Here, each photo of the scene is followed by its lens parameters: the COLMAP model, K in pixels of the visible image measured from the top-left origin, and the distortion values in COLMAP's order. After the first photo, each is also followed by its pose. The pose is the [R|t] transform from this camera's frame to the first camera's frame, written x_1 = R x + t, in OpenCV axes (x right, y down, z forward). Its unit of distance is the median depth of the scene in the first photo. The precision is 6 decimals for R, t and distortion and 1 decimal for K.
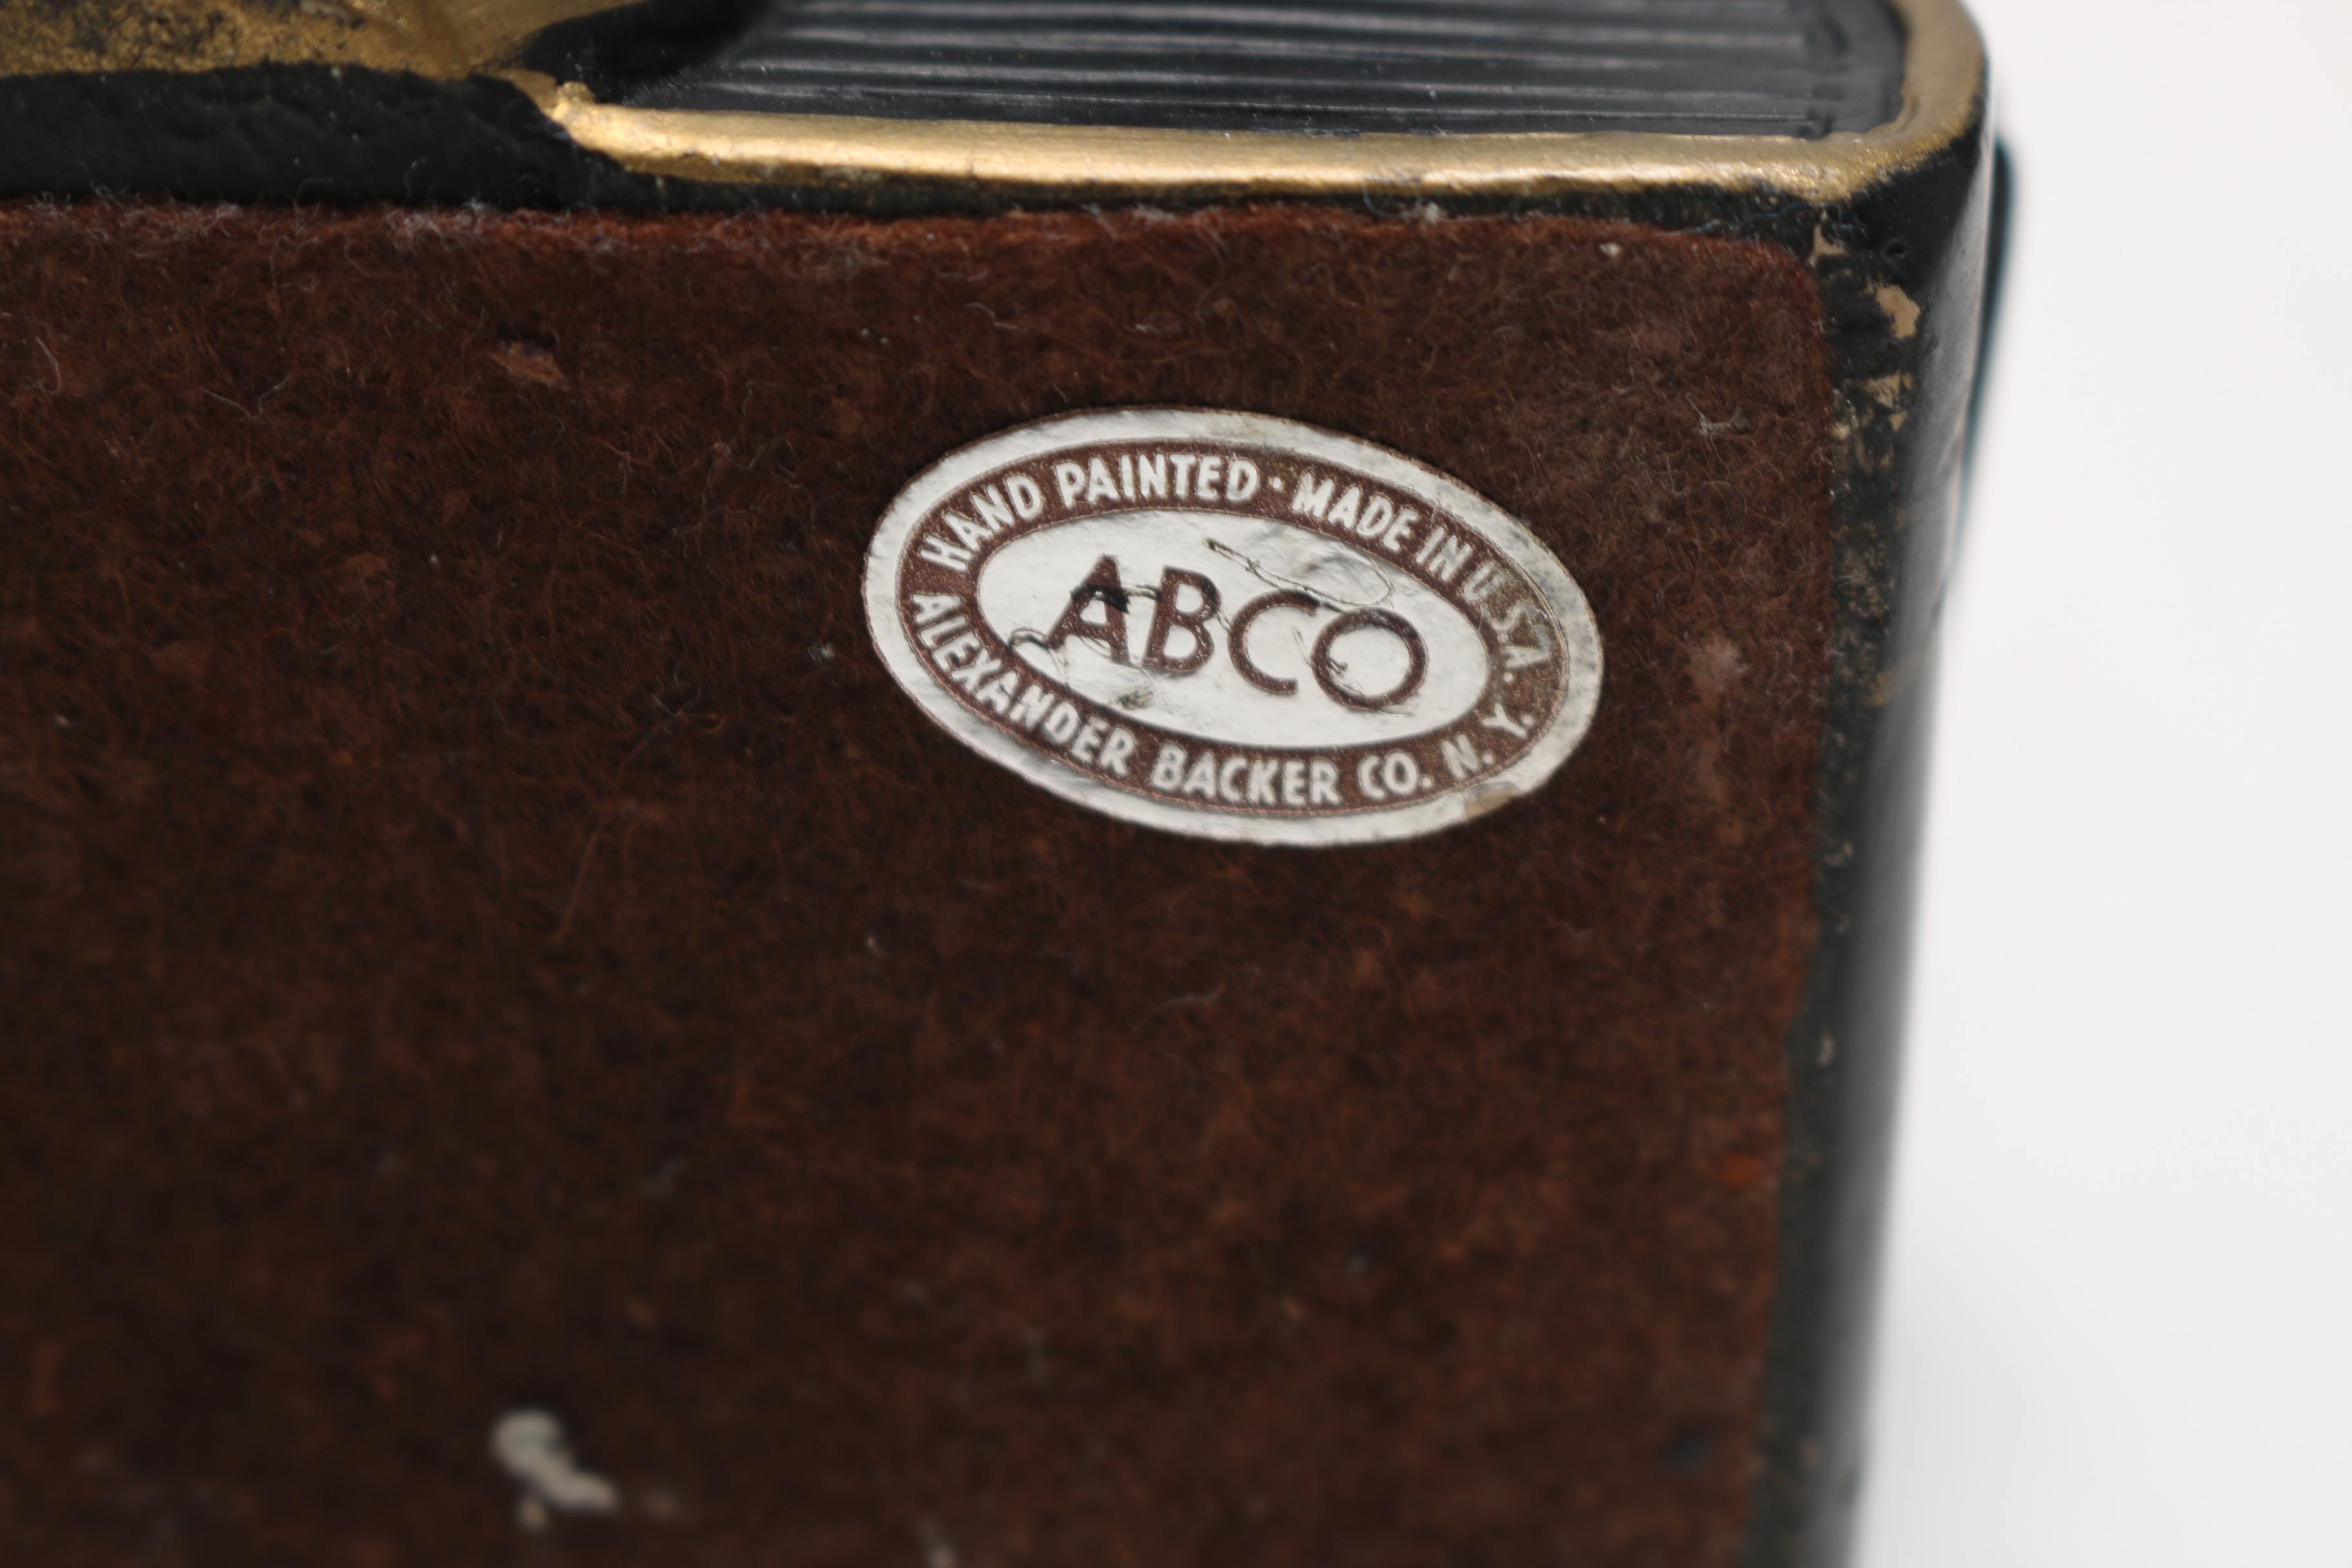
lens RADIAL K [[5561.9, 0, 1176.6], [0, 5561.9, 779.2], [0, 0, 1]] dist [0.007091, 0.000000]
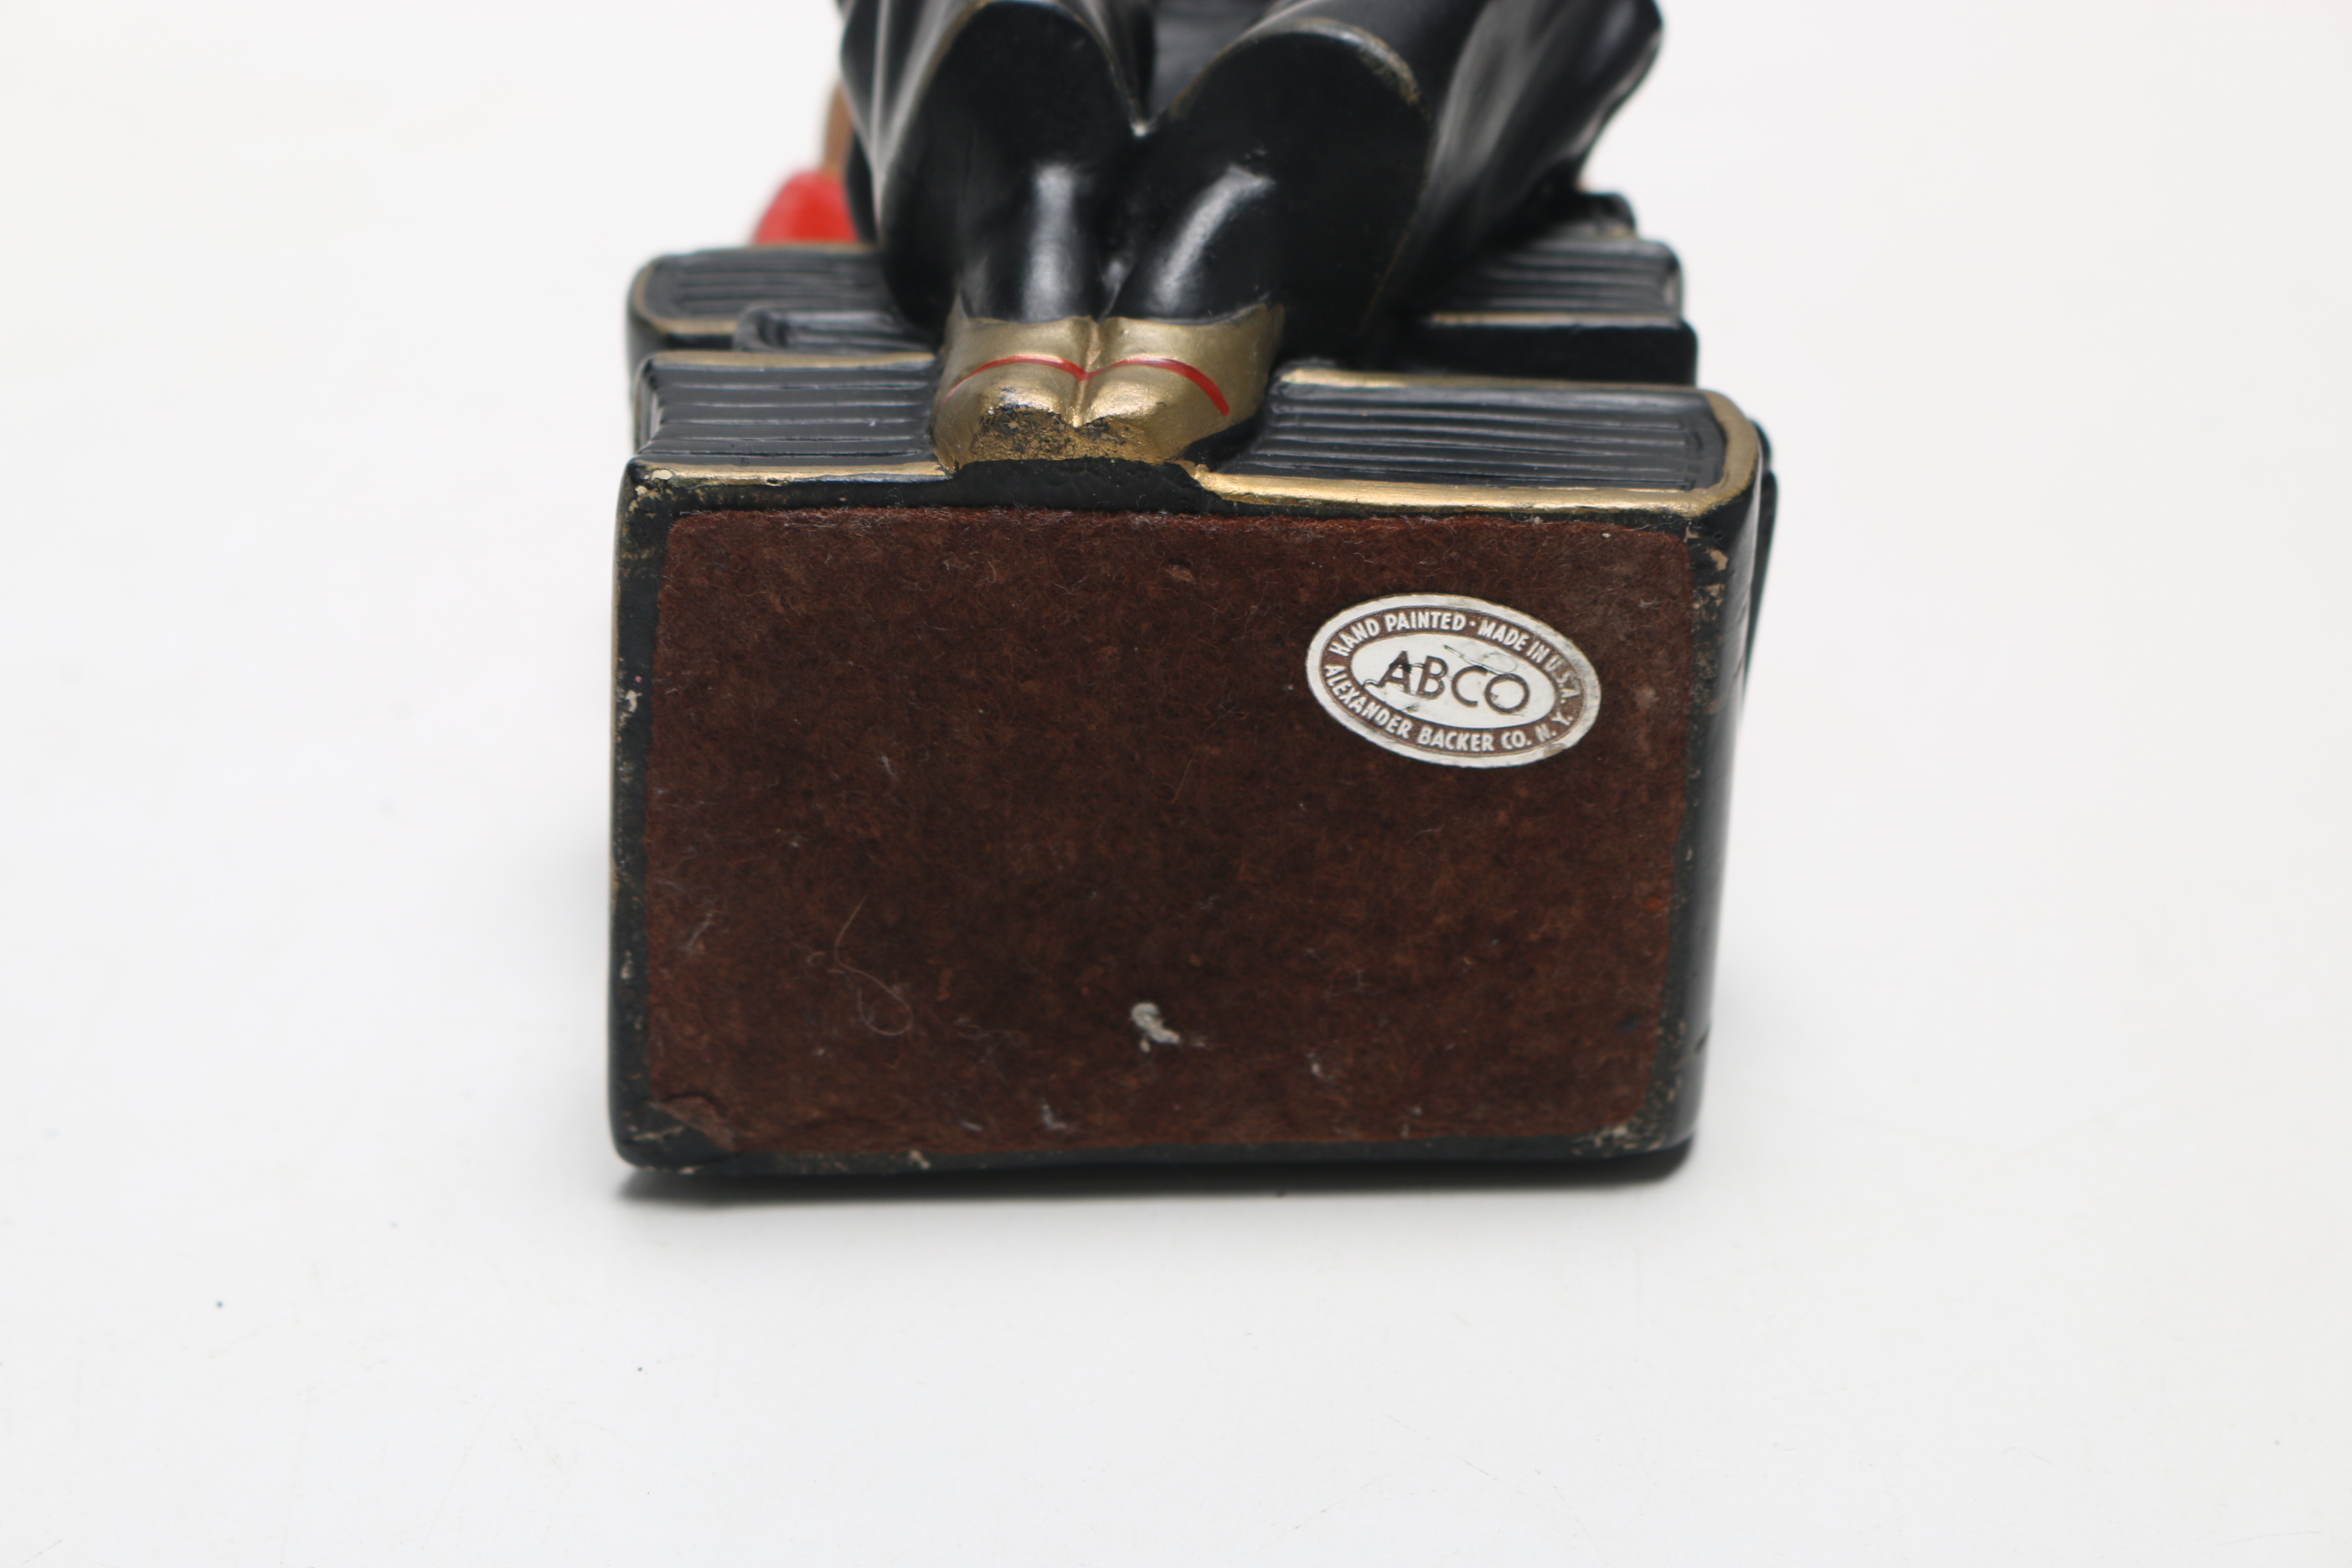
lens RADIAL K [[5561.9, 0, 1175.0], [0, 5561.9, 788.1], [0, 0, 1]] dist [0.007091, 0.000000]
pose [[0.999893, 0.012554, 0.007568, -0.132002], [-0.012605, 0.999897, 0.006812, 0.005954], [-0.007482, -0.006907, 0.999948, -1.487080]]
